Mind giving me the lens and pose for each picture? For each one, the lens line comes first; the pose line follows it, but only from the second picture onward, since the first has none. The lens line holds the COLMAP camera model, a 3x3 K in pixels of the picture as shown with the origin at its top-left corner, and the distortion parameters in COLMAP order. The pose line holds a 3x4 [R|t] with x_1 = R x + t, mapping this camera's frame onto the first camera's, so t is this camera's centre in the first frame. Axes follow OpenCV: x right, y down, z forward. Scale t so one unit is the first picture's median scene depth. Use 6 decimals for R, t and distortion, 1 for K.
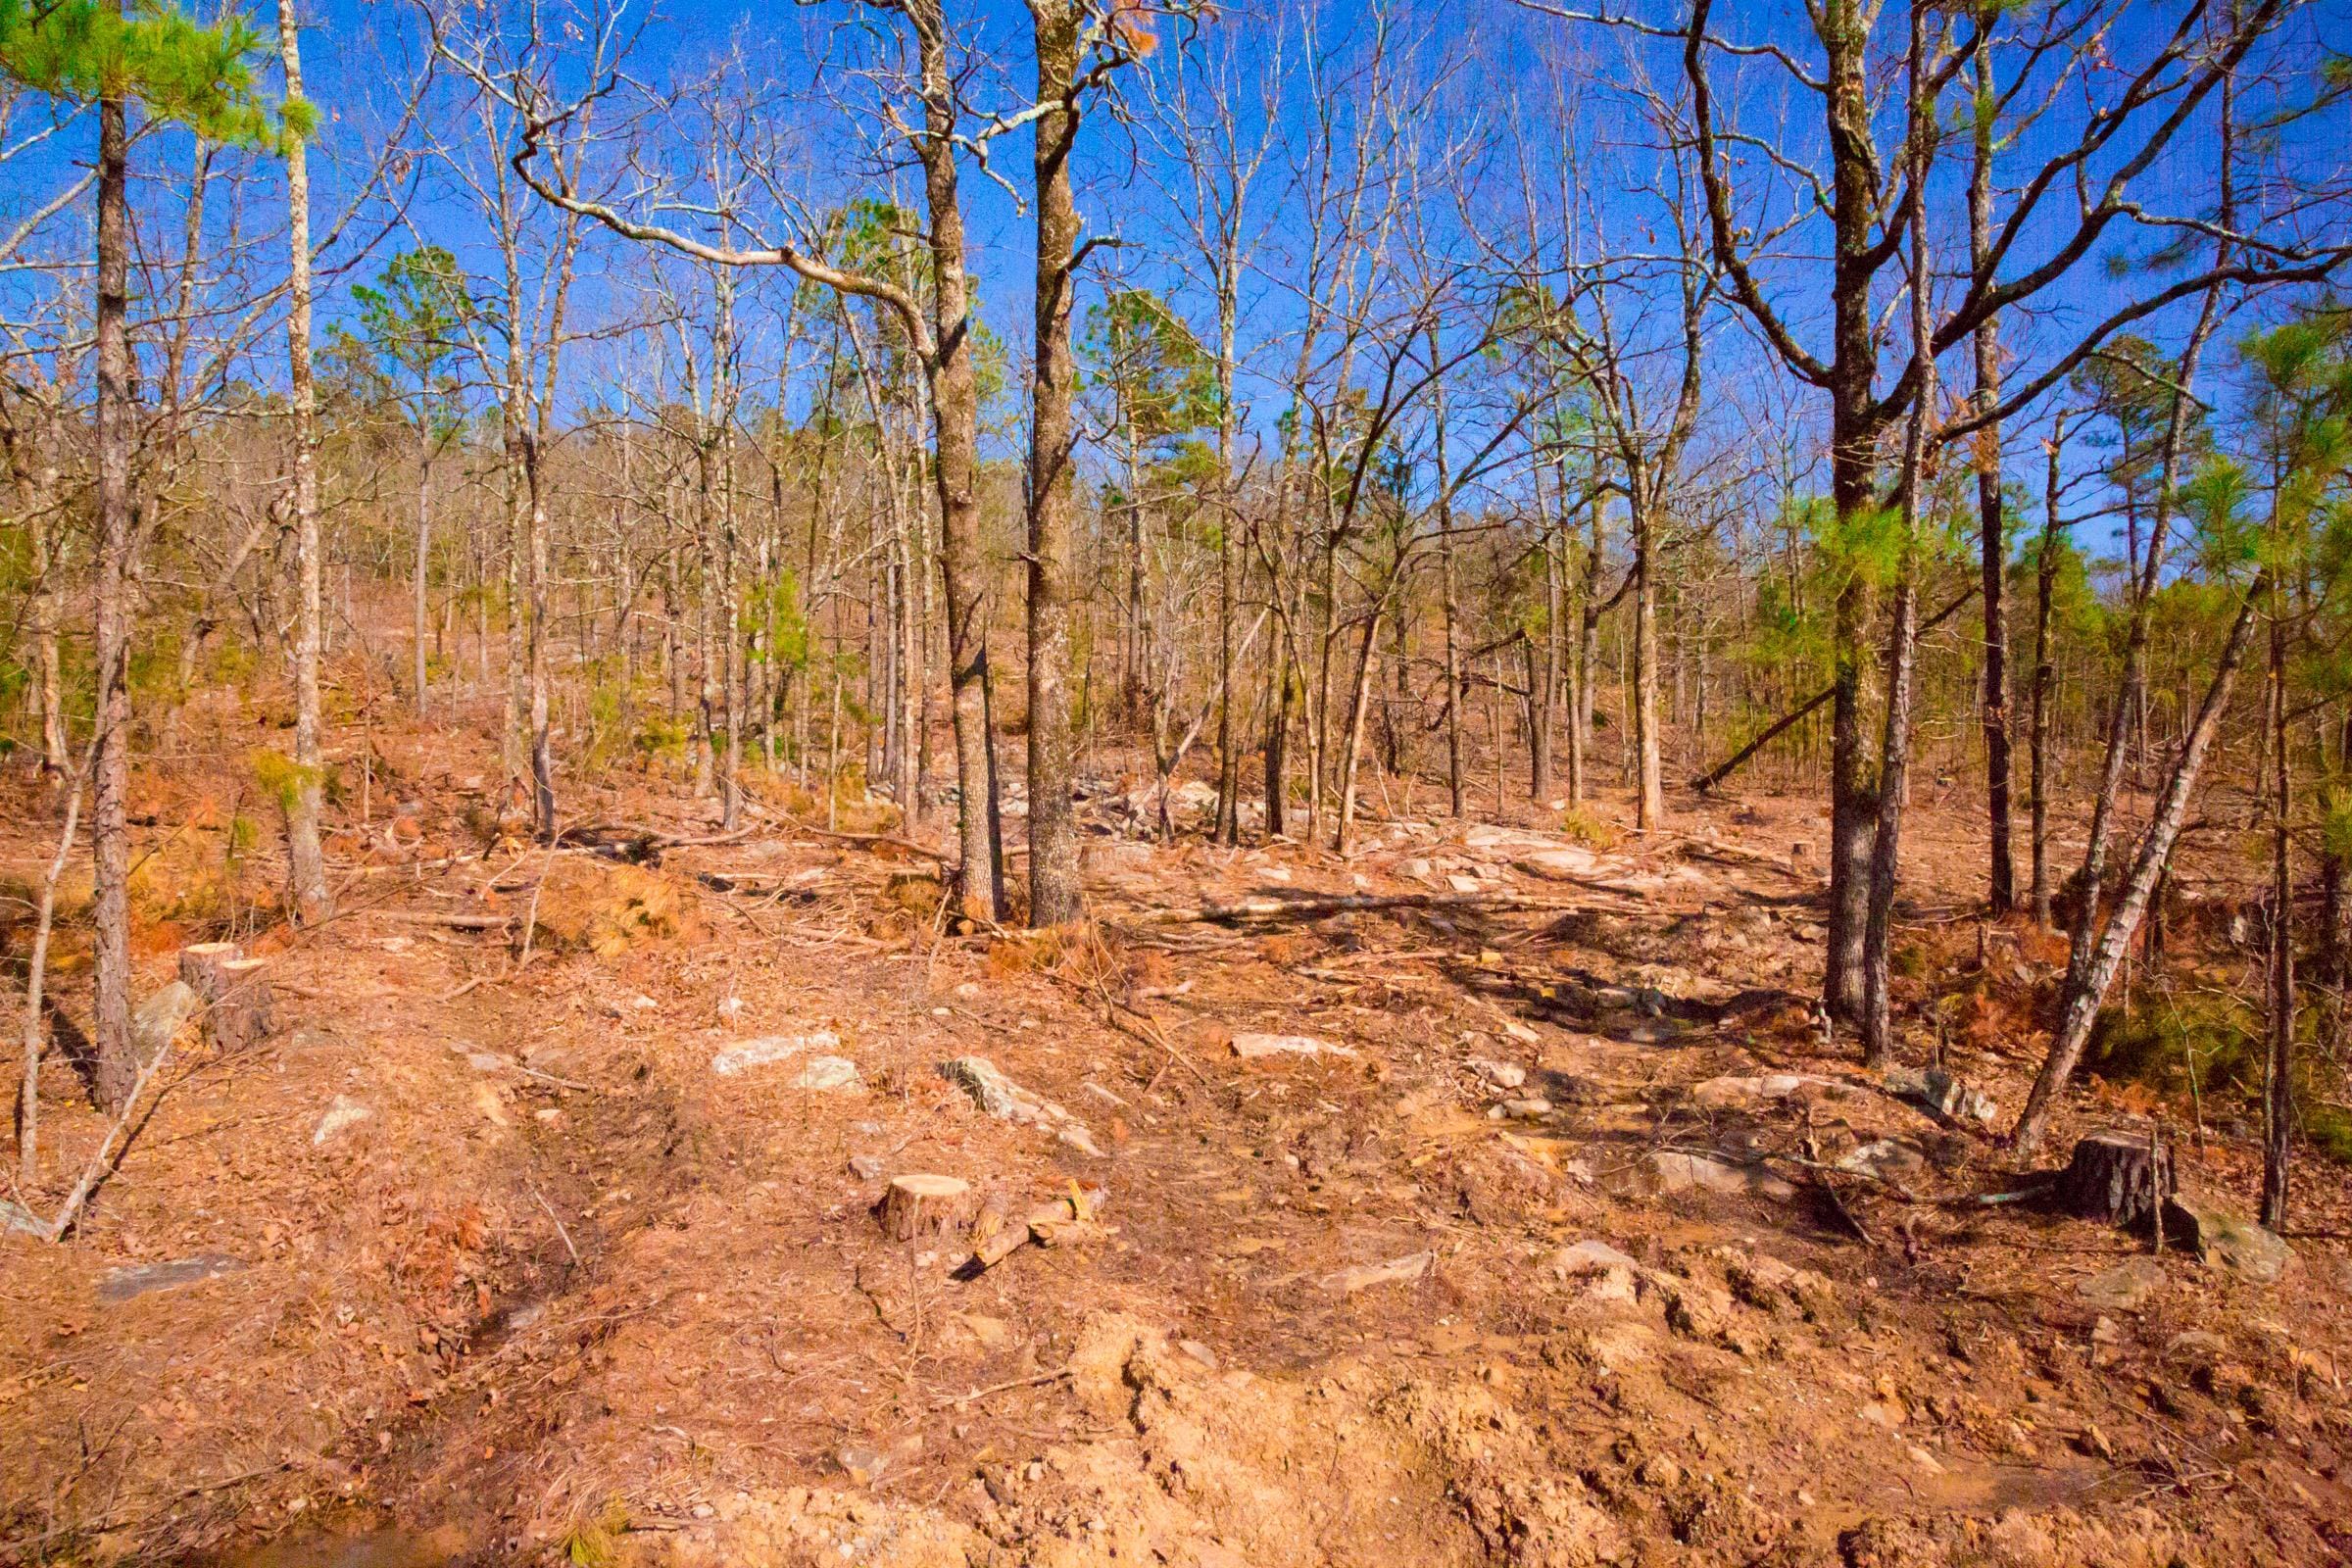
lens RADIAL K [[1683.3, 0, 1176.0], [0, 1683.3, 784.0], [0, 0, 1]] dist [-0.104748, 0.072454]
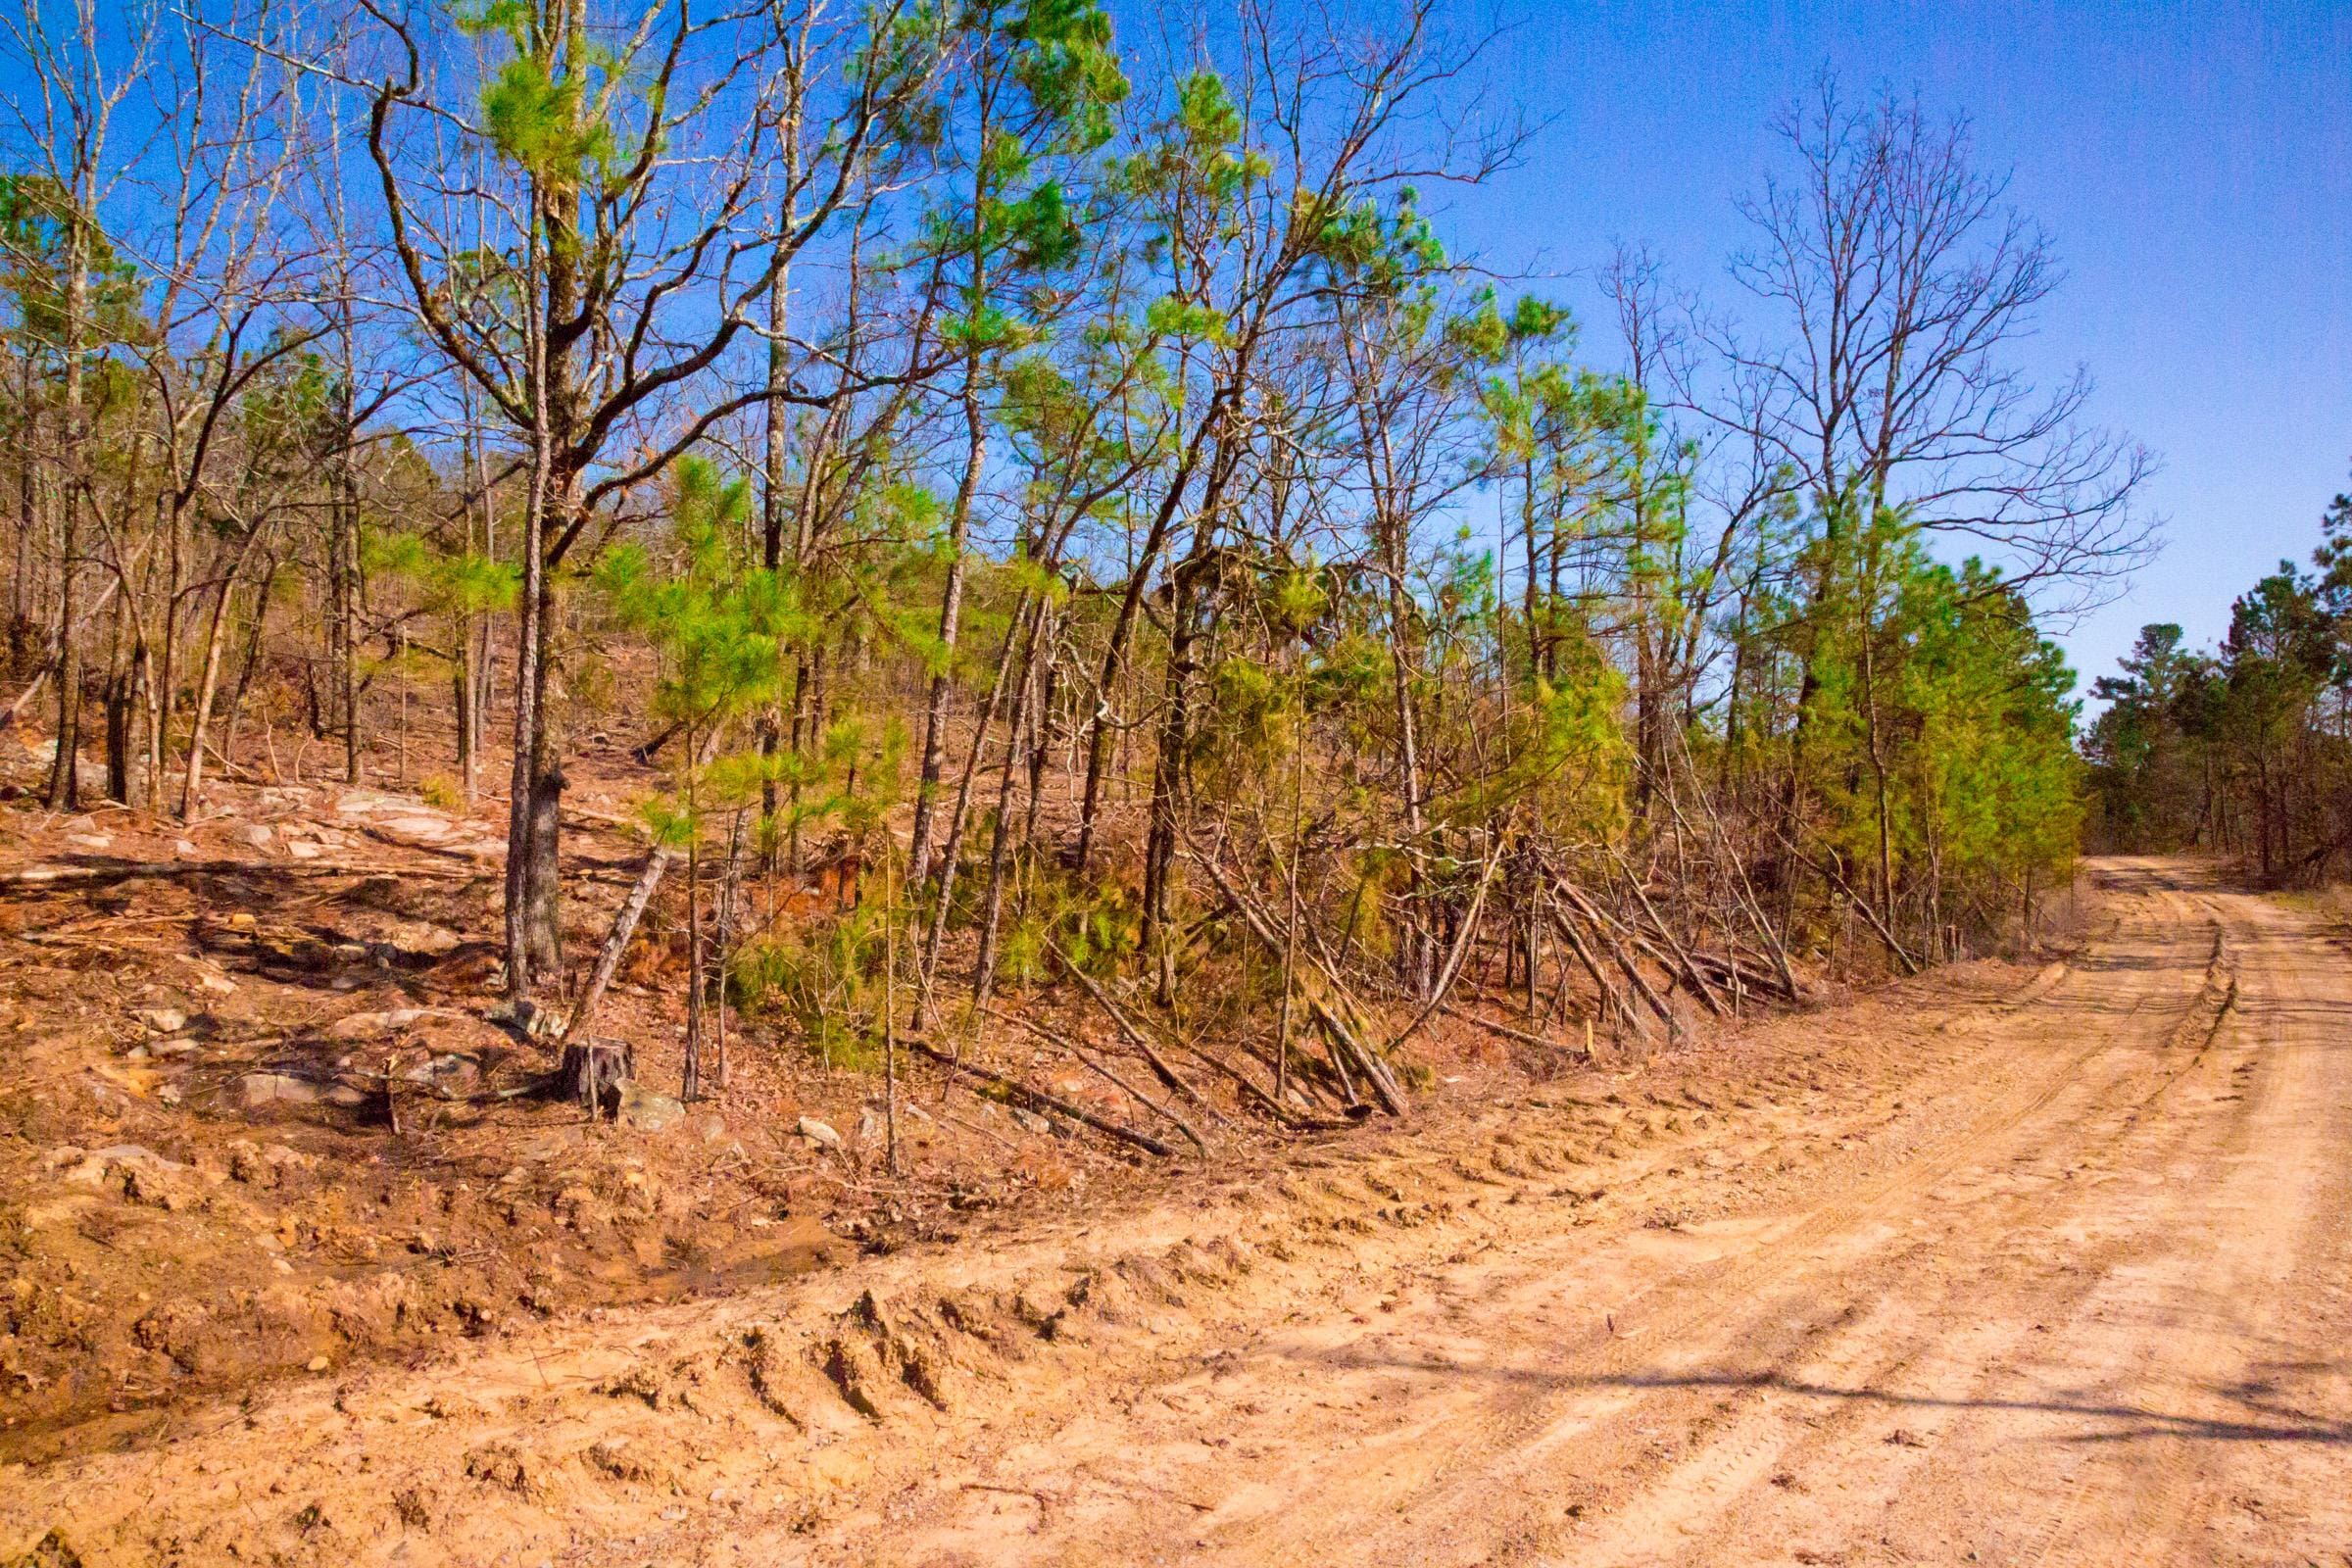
lens RADIAL K [[1683.3, 0, 1176.0], [0, 1683.3, 784.0], [0, 0, 1]] dist [-0.104748, 0.072454]
pose [[0.844538, 0.012642, 0.535346, 0.149913], [-0.024831, 0.999570, 0.015569, -0.017725], [-0.534919, -0.026442, 0.844489, -0.249622]]
